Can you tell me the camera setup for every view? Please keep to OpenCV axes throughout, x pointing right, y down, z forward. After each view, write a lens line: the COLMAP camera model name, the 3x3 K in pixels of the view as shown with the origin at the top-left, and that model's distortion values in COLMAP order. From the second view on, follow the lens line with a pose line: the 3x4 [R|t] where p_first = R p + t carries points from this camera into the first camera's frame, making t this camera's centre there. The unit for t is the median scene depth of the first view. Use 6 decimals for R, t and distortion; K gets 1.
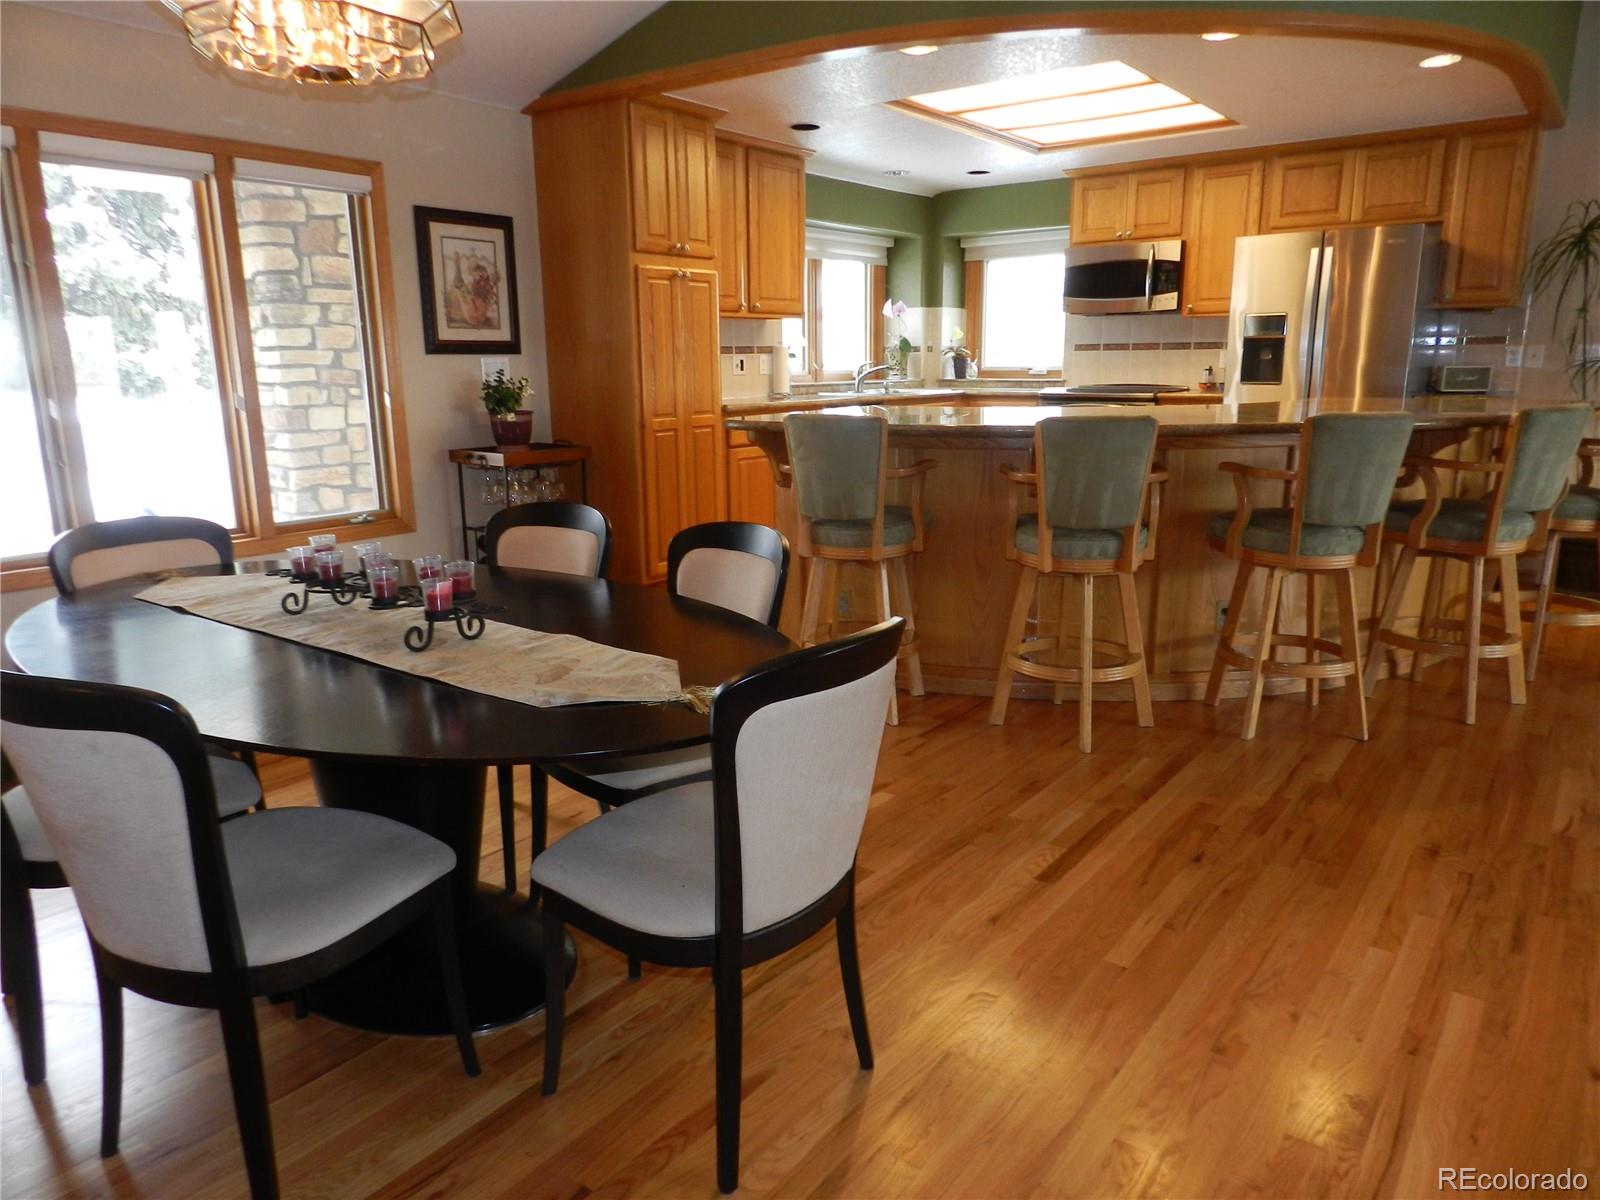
lens RADIAL K [[1093.8, 0, 797.6], [0, 1093.8, 595.5], [0, 0, 1]] dist [0.022607, -0.003272]
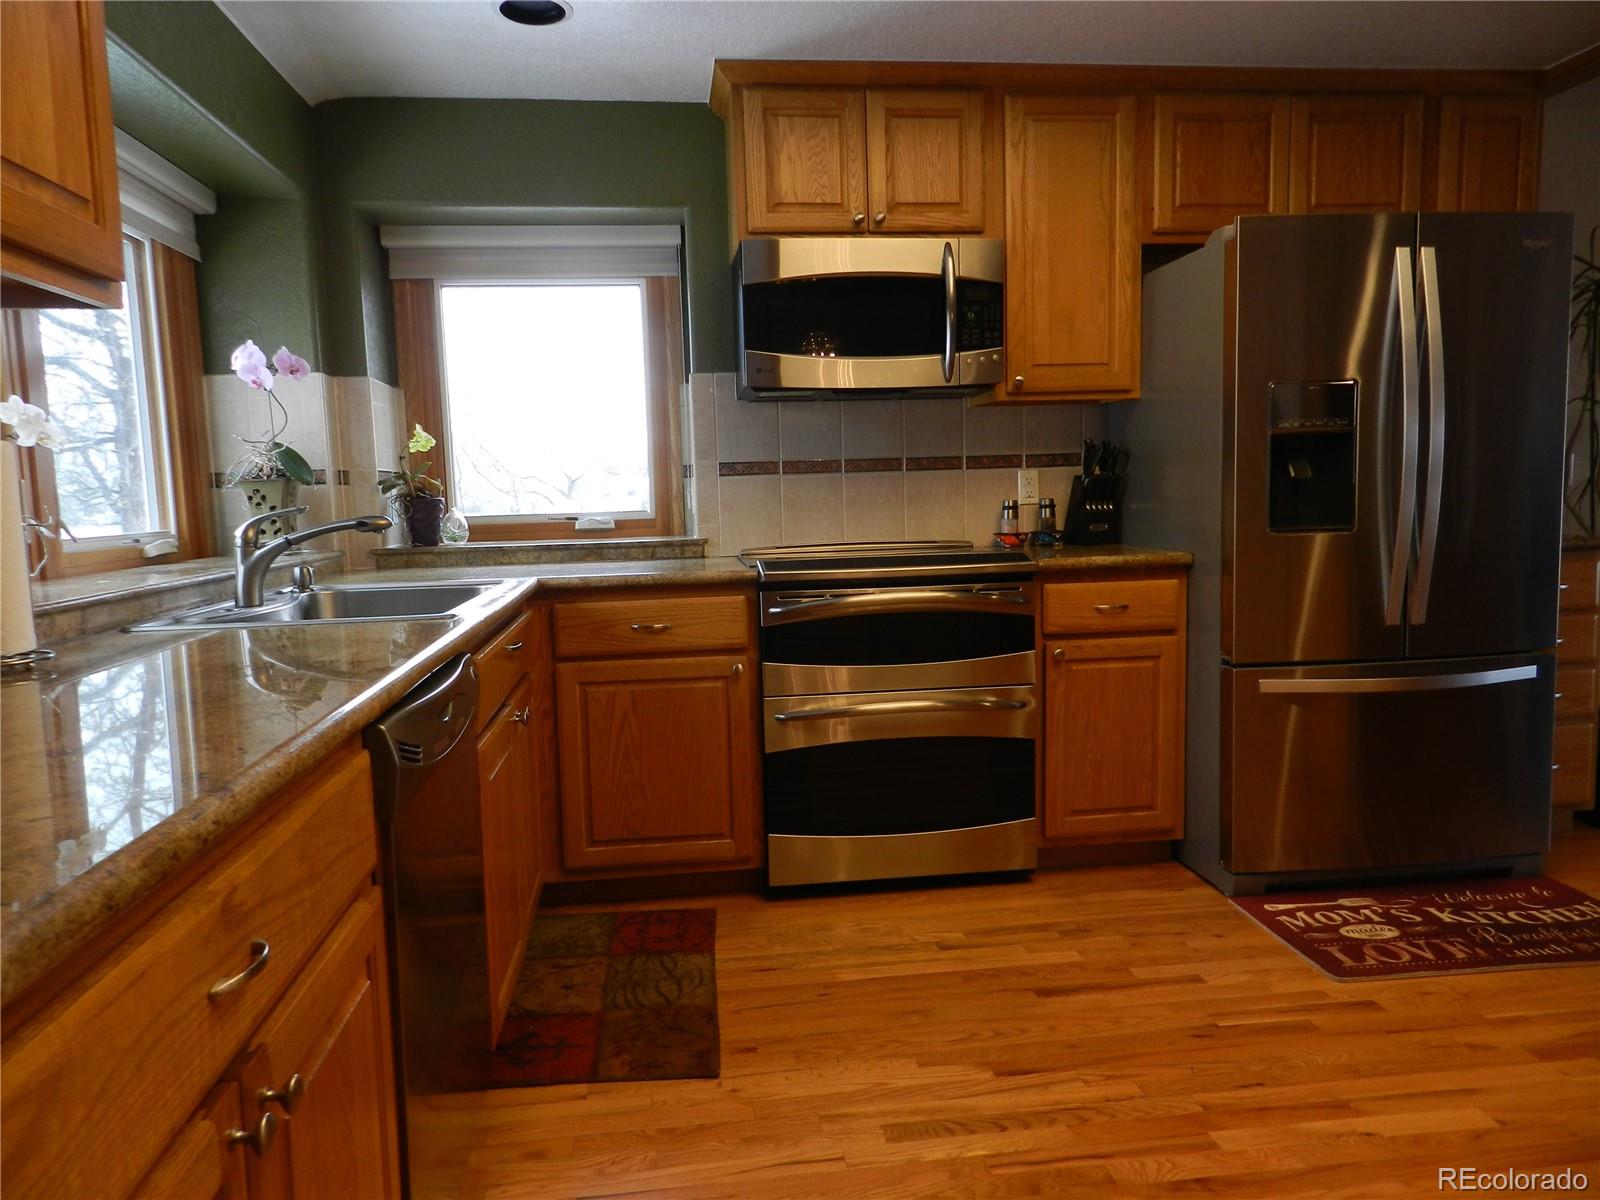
lens RADIAL K [[1093.8, 0, 797.6], [0, 1093.8, 595.5], [0, 0, 1]] dist [0.022607, -0.003272]
pose [[0.718332, -0.080671, 0.691007, -0.077002], [0.170910, 0.983278, -0.062877, -0.240426], [-0.674380, 0.163267, 0.720108, 1.129057]]
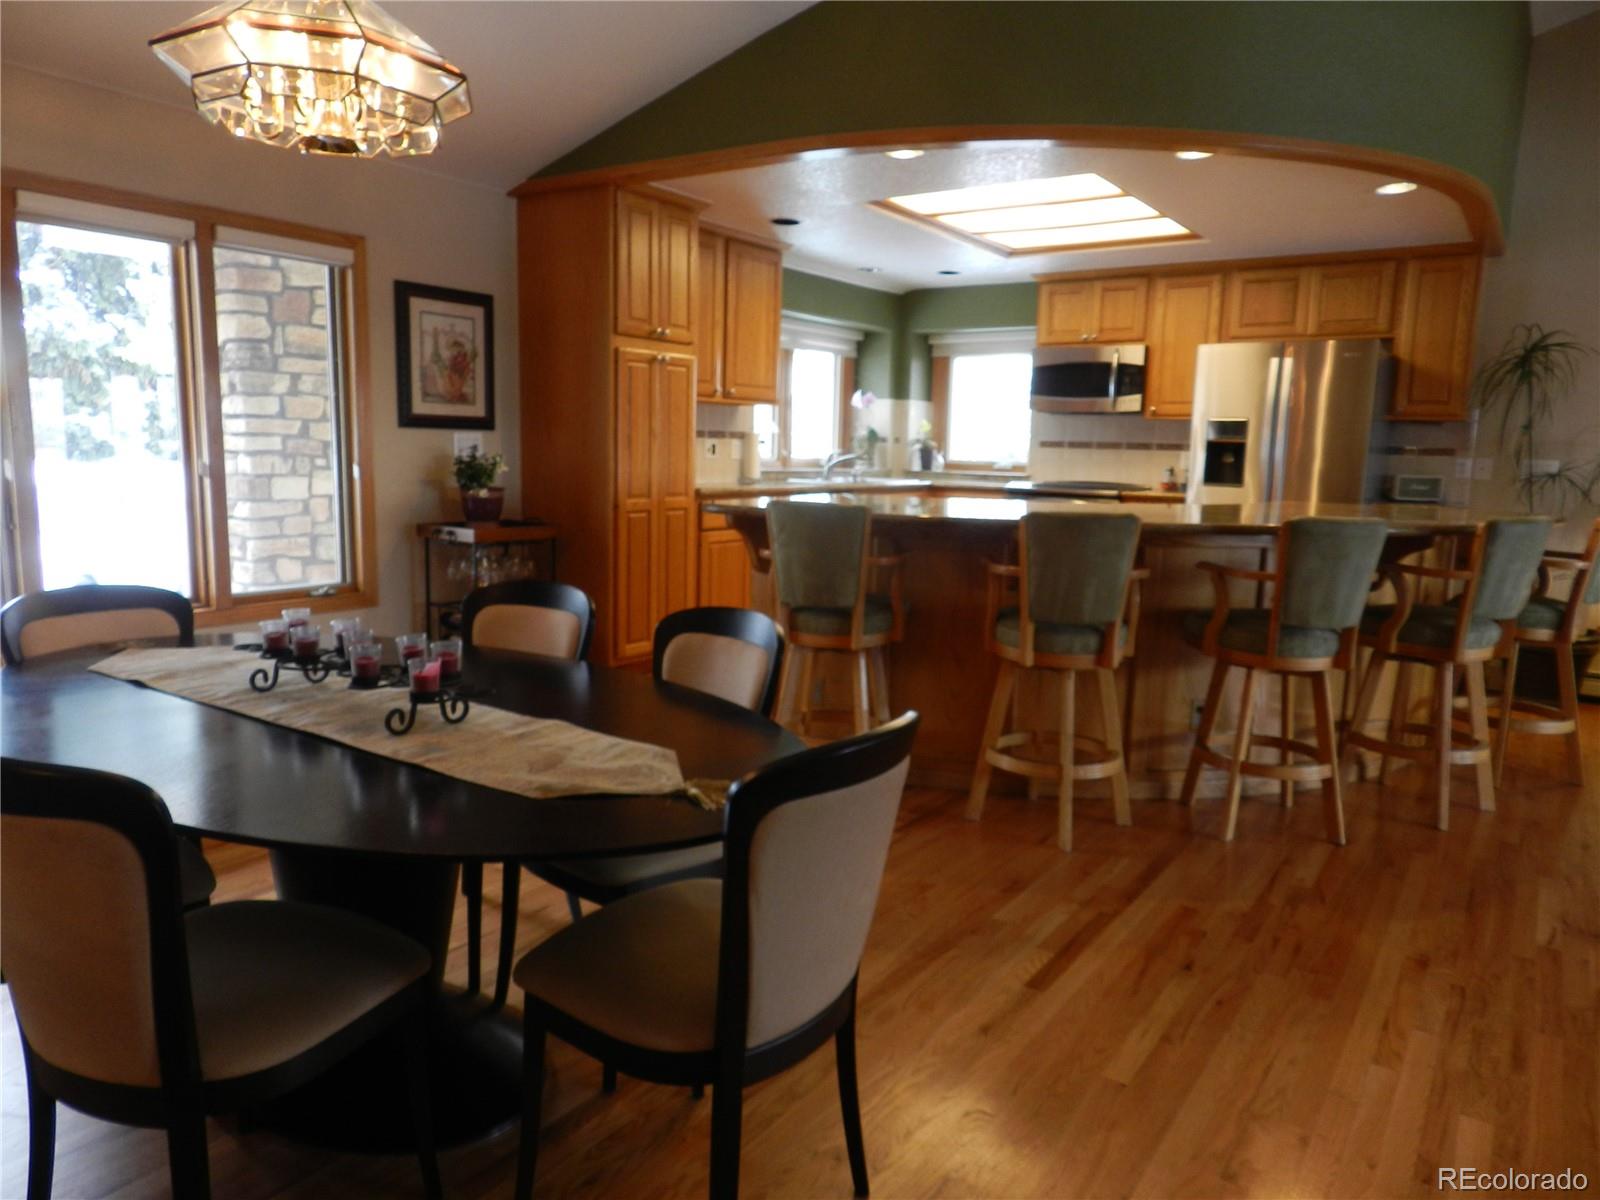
lens RADIAL K [[1093.8, 0, 797.6], [0, 1093.8, 595.5], [0, 0, 1]] dist [0.022607, -0.003272]
pose [[0.998579, 0.029606, 0.044303, -0.021903], [-0.026104, 0.996640, -0.077636, -0.002006], [-0.046452, 0.076369, 0.995997, 0.013399]]
